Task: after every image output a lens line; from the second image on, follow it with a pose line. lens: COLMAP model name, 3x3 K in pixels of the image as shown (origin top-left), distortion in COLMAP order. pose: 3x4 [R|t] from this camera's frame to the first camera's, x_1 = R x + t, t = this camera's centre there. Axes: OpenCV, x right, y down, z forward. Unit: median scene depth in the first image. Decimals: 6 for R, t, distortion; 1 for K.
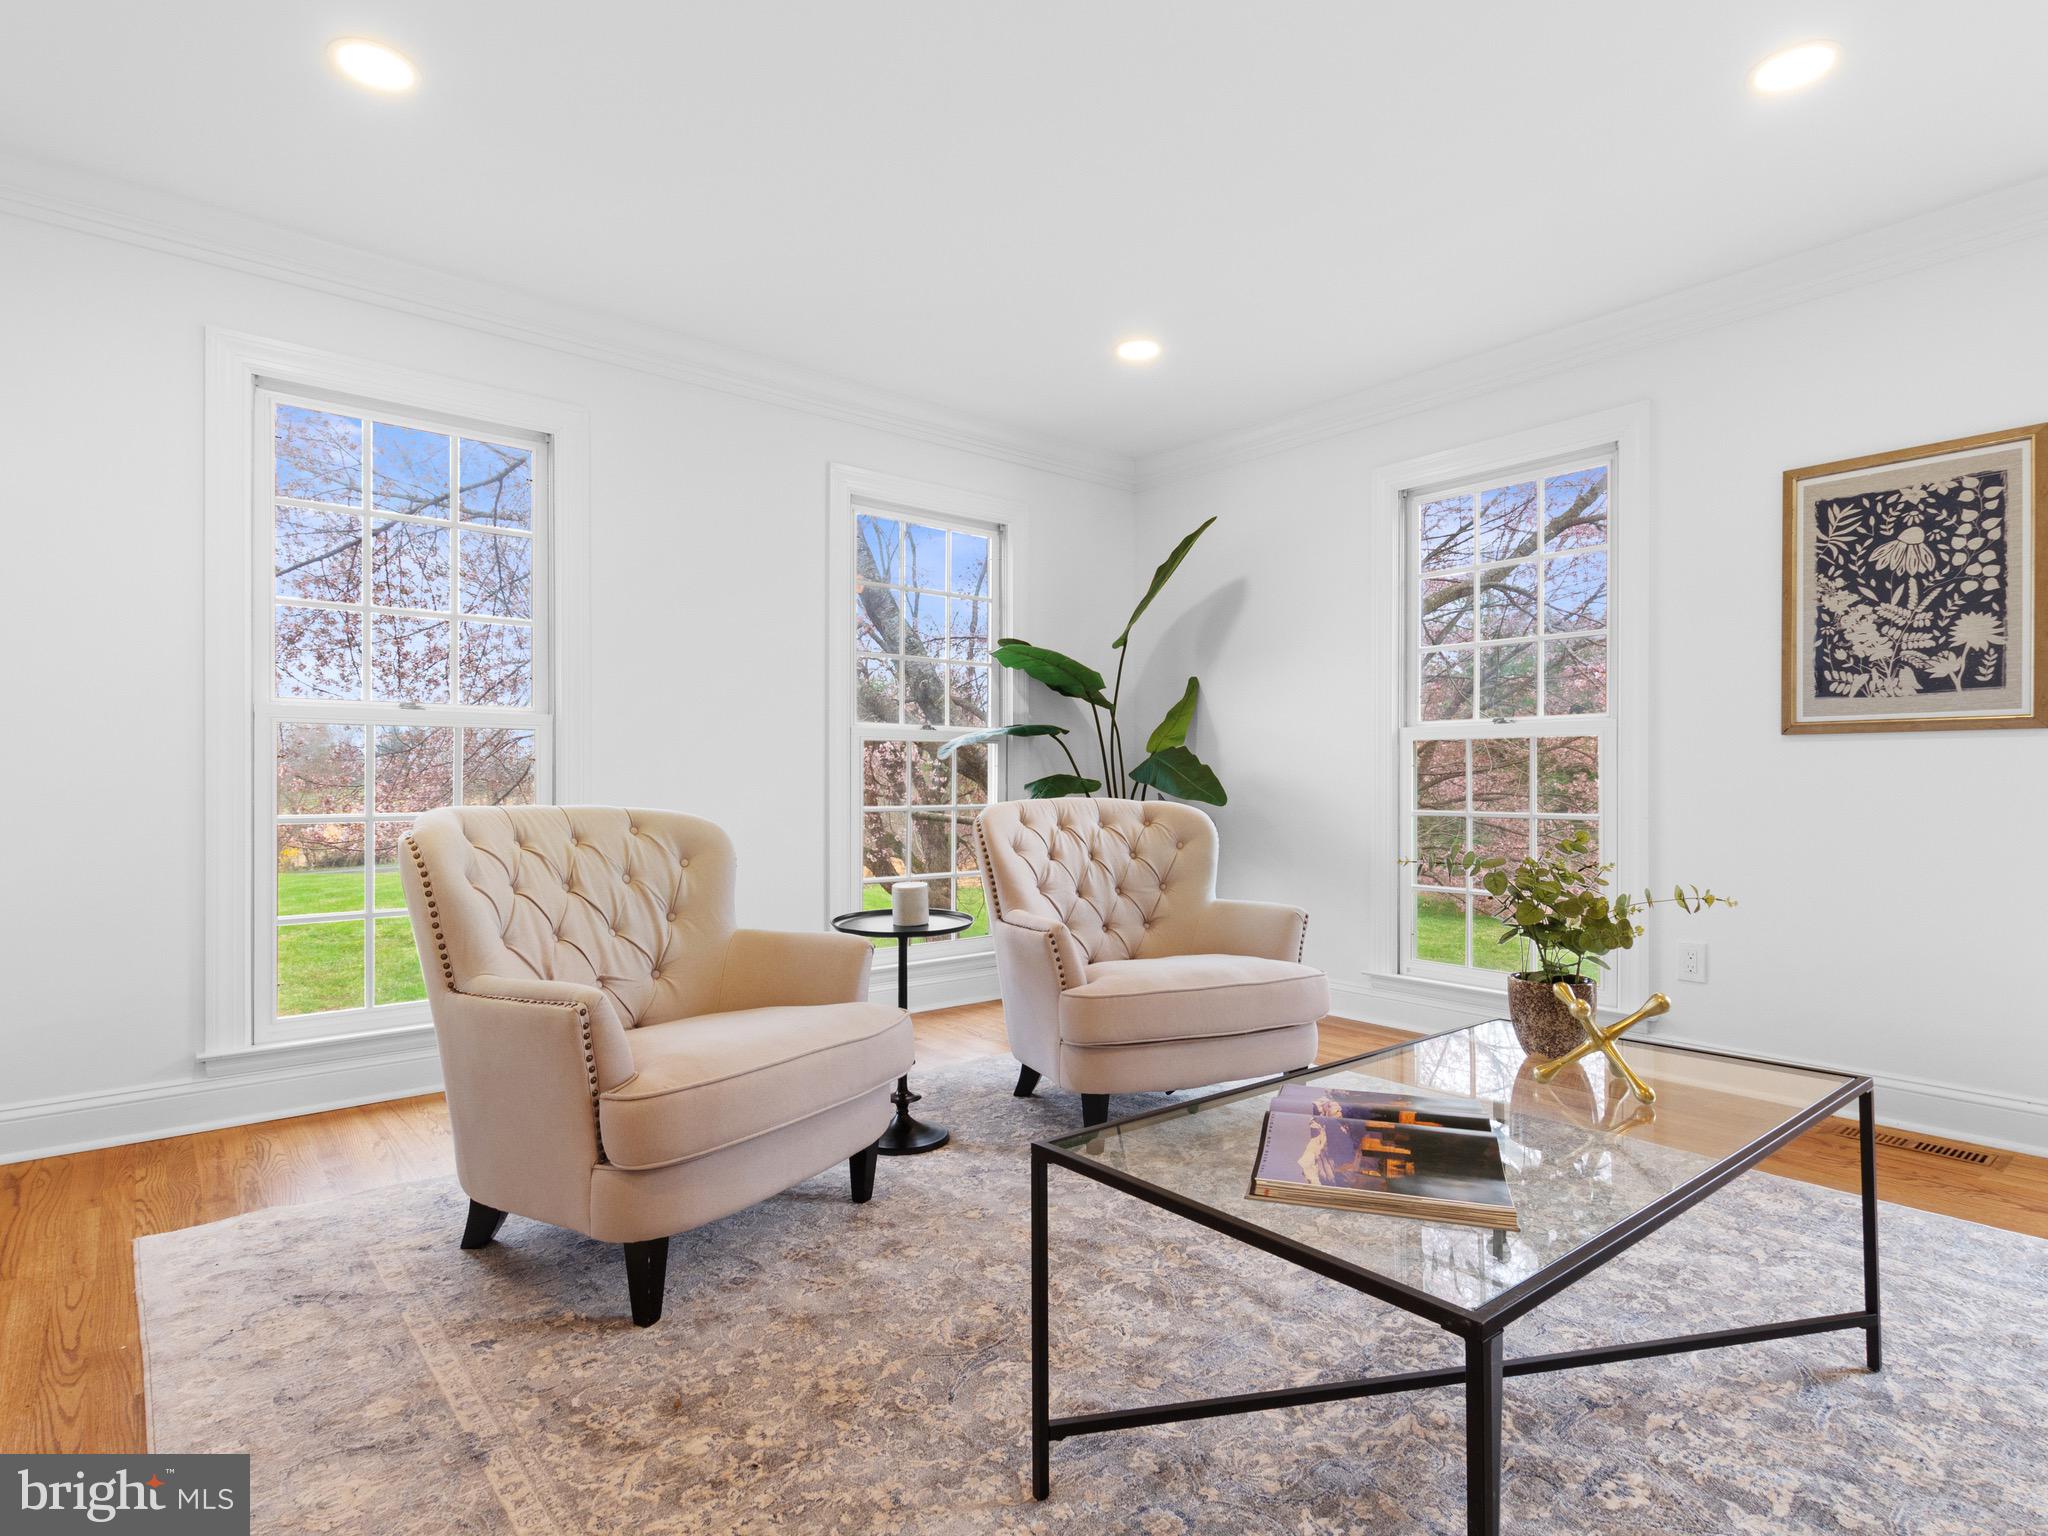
lens RADIAL K [[1050.0, 0, 1025.5], [0, 1050.0, 791.9], [0, 0, 1]] dist [0.006081, -0.000781]
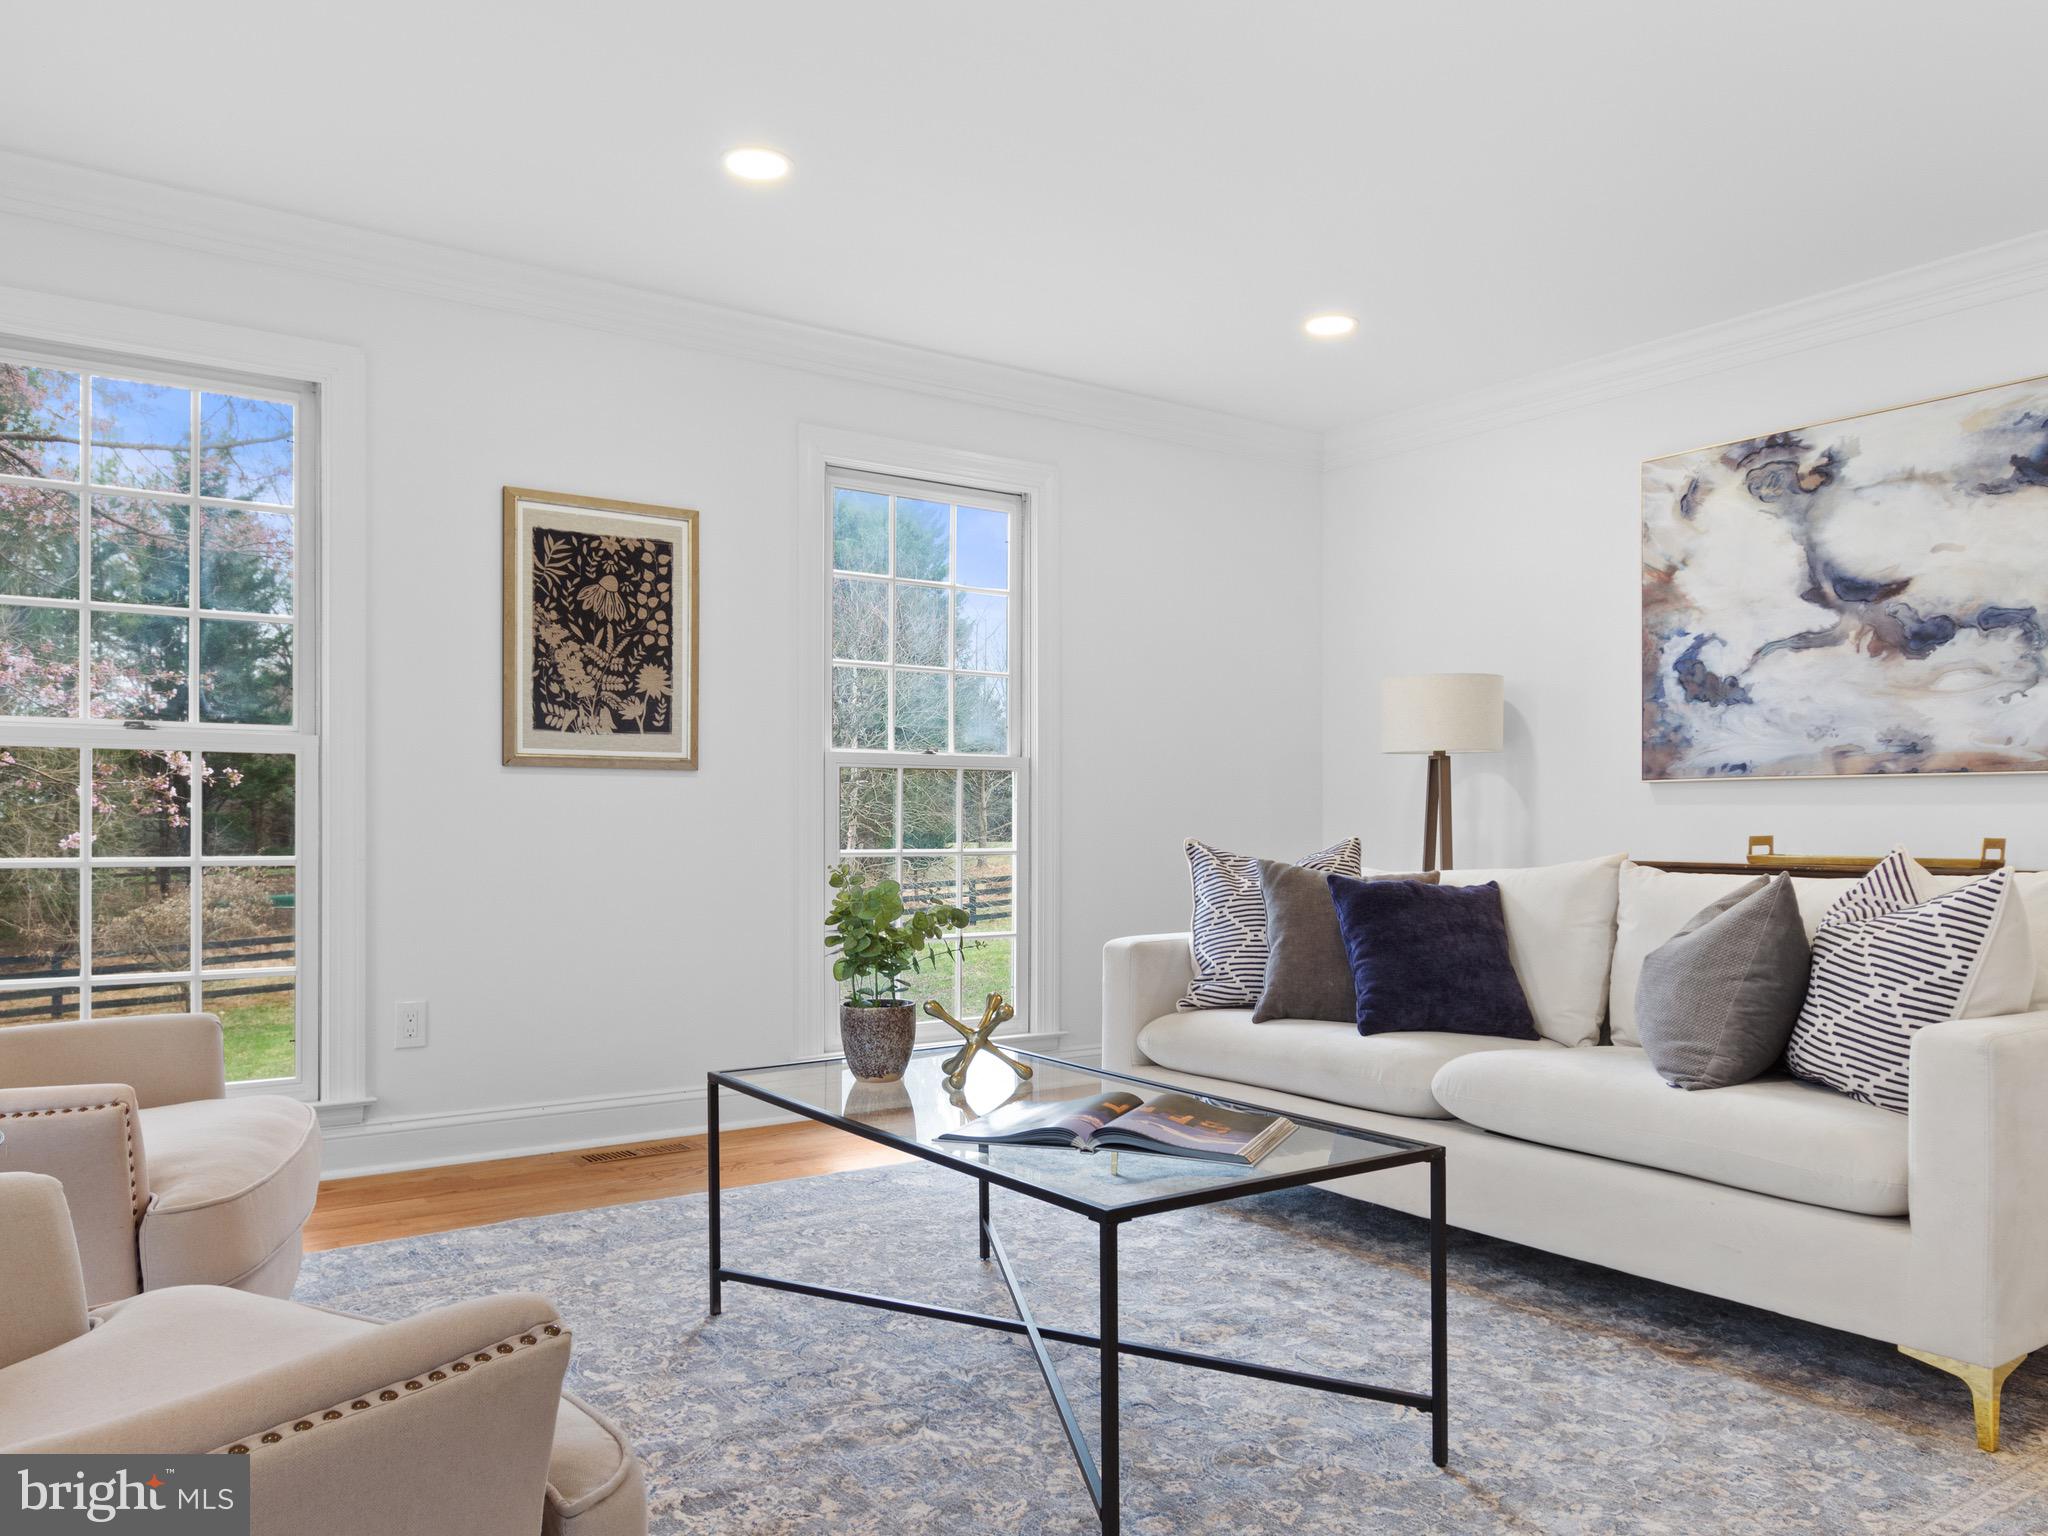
lens RADIAL K [[1502.2, 0, 1022.8], [0, 1502.2, 838.9], [0, 0, 1]] dist [0.001655, 0.000609]
pose [[0.093499, -0.016902, 0.995476, -0.624294], [0.006164, 0.999847, 0.016397, -0.008857], [-0.995600, 0.004603, 0.093589, 0.447256]]
